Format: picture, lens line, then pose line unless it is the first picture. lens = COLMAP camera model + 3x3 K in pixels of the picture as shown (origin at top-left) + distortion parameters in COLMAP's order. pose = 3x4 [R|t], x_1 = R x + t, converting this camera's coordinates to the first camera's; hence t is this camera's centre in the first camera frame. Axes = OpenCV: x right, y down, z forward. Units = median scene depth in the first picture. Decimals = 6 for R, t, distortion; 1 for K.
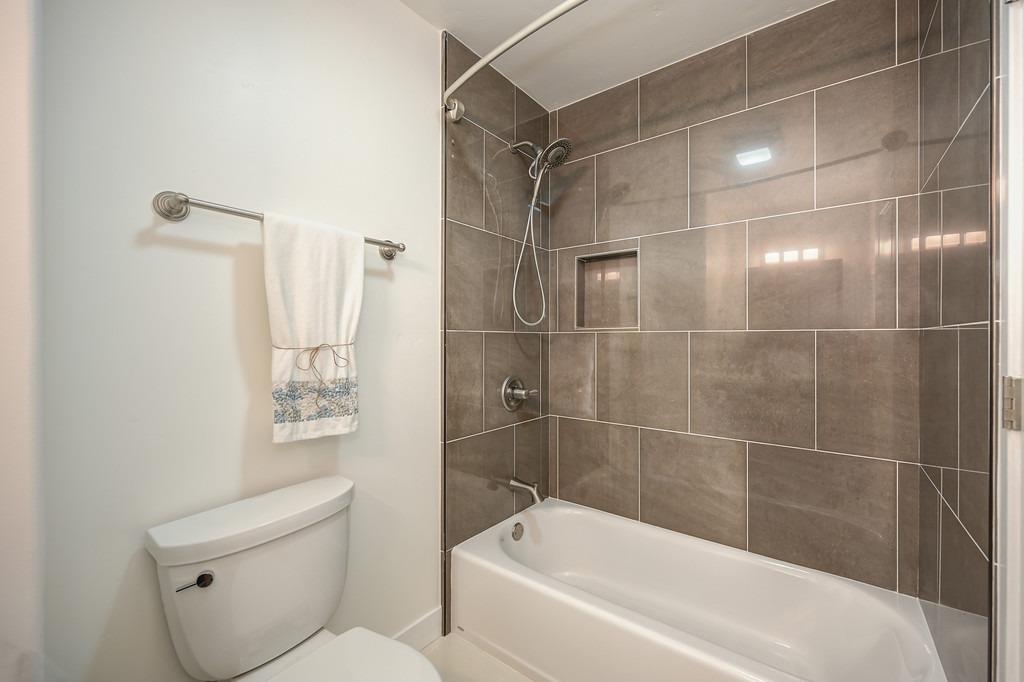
lens RADIAL K [[414.4, 0, 511.7], [0, 414.4, 339.3], [0, 0, 1]] dist [-0.001871, -0.000136]
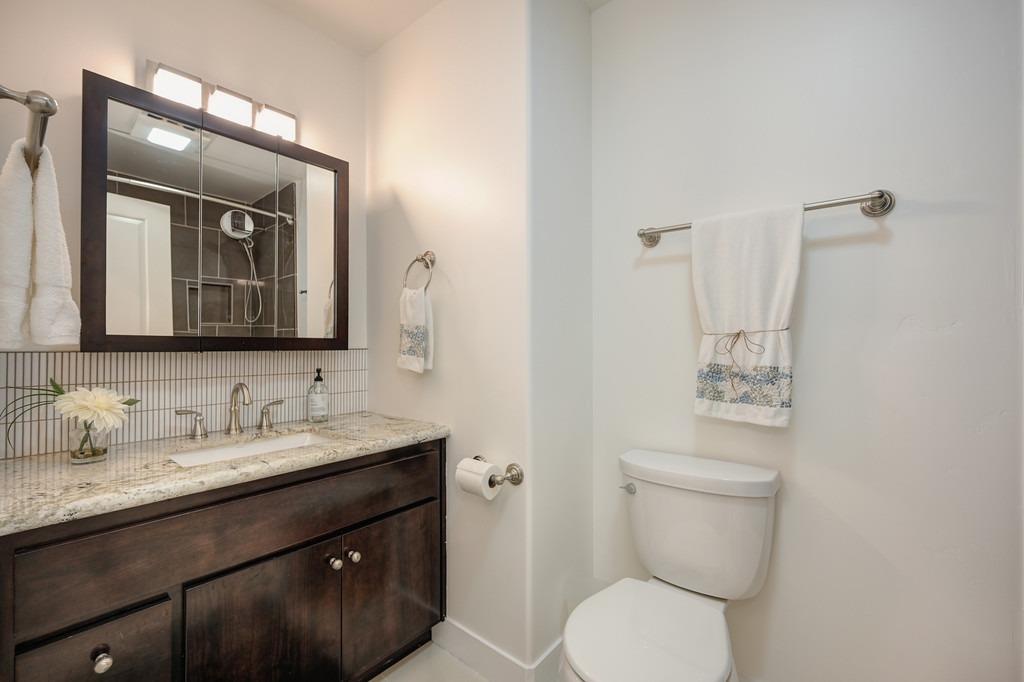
lens RADIAL K [[414.4, 0, 511.6], [0, 414.4, 338.4], [0, 0, 1]] dist [-0.001871, -0.000136]
pose [[-0.023746, -0.000701, -0.999718, 0.567845], [-0.004636, 0.999989, -0.000591, 0.035321], [0.999707, 0.004621, -0.023749, 0.462954]]
